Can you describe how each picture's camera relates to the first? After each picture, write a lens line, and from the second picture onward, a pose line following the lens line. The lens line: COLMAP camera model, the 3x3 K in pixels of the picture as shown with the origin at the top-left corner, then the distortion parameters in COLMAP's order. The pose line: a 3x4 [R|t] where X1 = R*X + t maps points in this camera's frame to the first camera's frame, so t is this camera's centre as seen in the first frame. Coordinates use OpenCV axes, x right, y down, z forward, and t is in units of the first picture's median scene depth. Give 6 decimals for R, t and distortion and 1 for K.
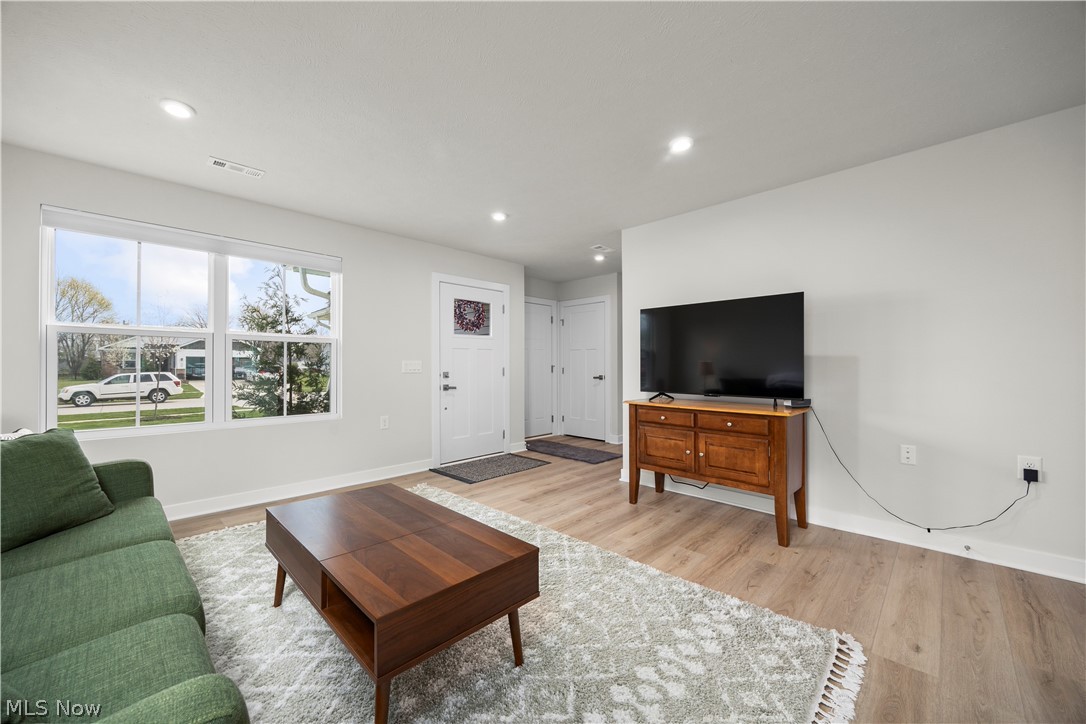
lens RADIAL K [[427.4, 0, 535.4], [0, 427.4, 356.3], [0, 0, 1]] dist [0.000682, -0.000310]
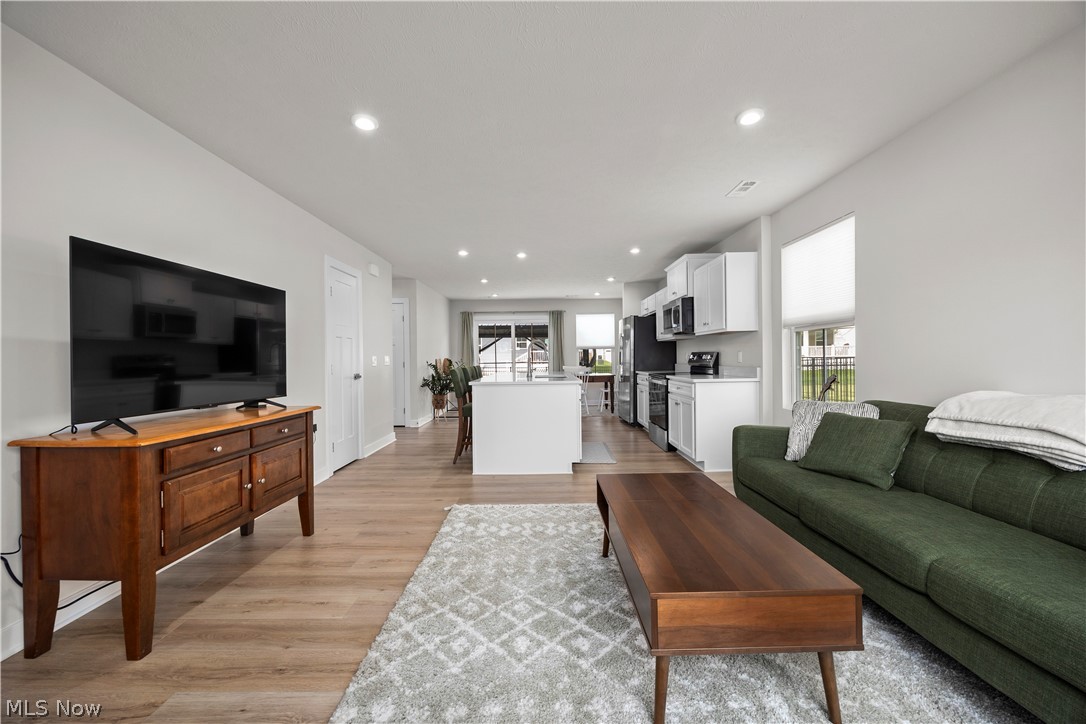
lens RADIAL K [[427.4, 0, 534.1], [0, 427.4, 362.5], [0, 0, 1]] dist [0.000682, -0.000310]
pose [[-0.701921, 0.001816, 0.712252, -0.358450], [-0.005415, 0.999954, -0.007886, 0.019062], [-0.712234, -0.009392, -0.701879, 0.883941]]
